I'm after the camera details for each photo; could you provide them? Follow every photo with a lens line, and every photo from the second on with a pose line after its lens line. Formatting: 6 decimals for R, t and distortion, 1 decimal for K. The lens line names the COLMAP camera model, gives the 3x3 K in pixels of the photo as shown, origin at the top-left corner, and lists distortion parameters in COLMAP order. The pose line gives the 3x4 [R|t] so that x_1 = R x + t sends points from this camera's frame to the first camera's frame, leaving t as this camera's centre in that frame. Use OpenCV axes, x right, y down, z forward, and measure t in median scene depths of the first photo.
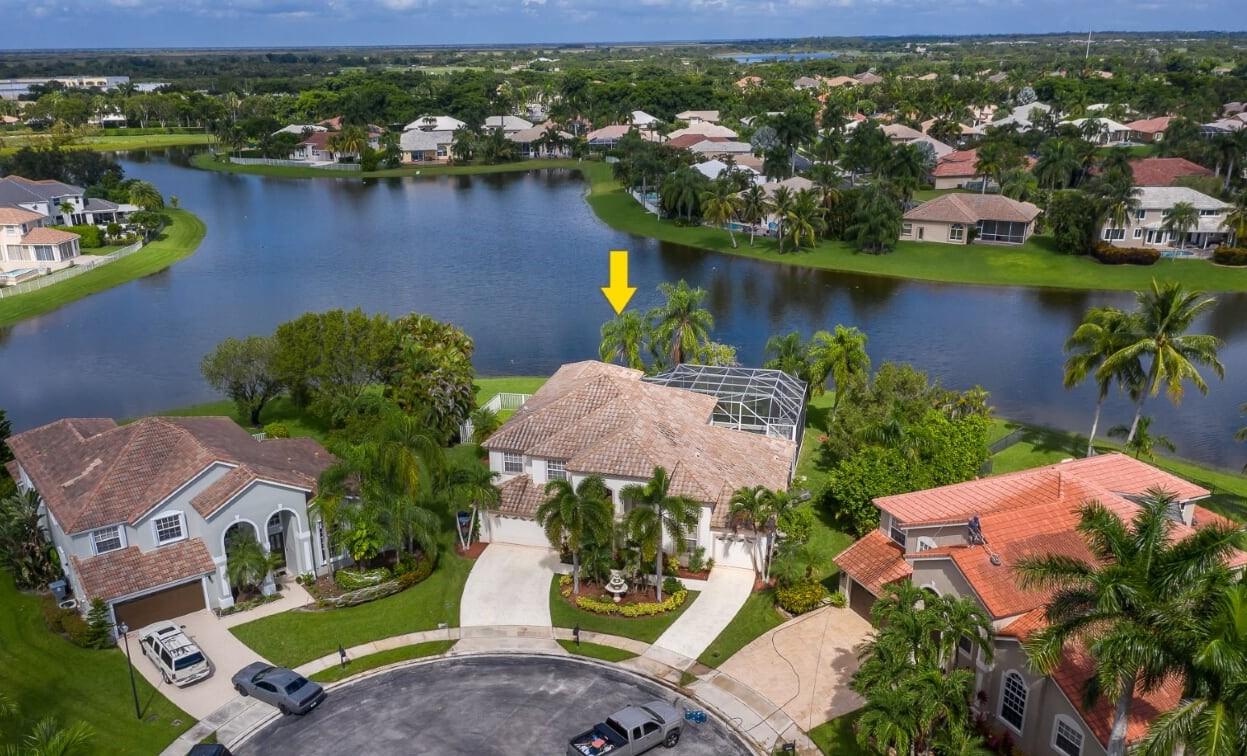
lens RADIAL K [[1035.5, 0, 589.6], [0, 1035.5, 435.6], [0, 0, 1]] dist [-0.011701, 0.036342]
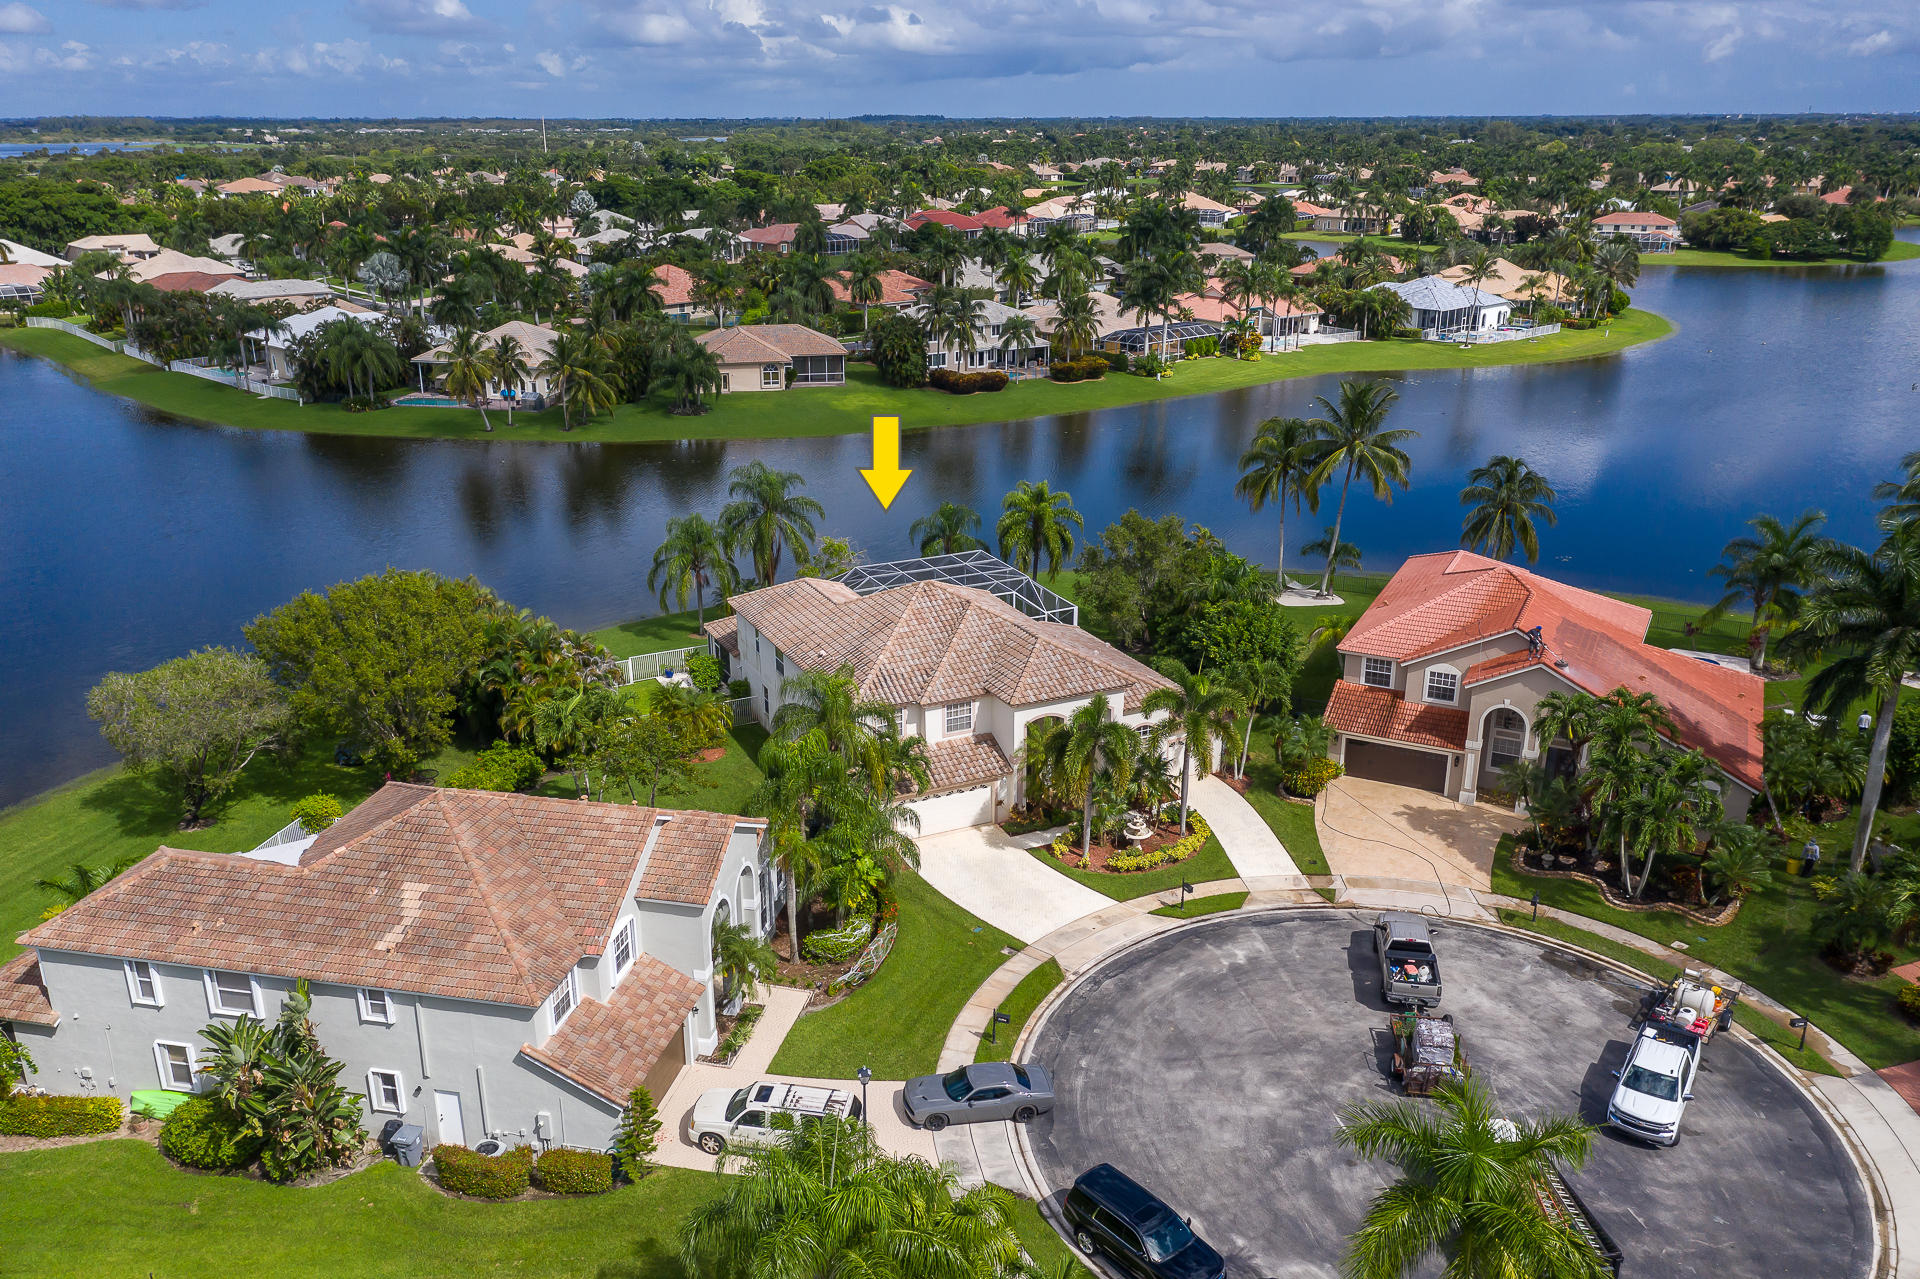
lens RADIAL K [[1505.4, 0, 958.9], [0, 1505.4, 628.3], [0, 0, 1]] dist [-0.006048, 0.021754]
pose [[0.747643, -0.199395, 0.633460, -0.288224], [0.226435, 0.973241, 0.039098, -0.028308], [-0.624305, 0.114206, 0.772787, 0.081053]]
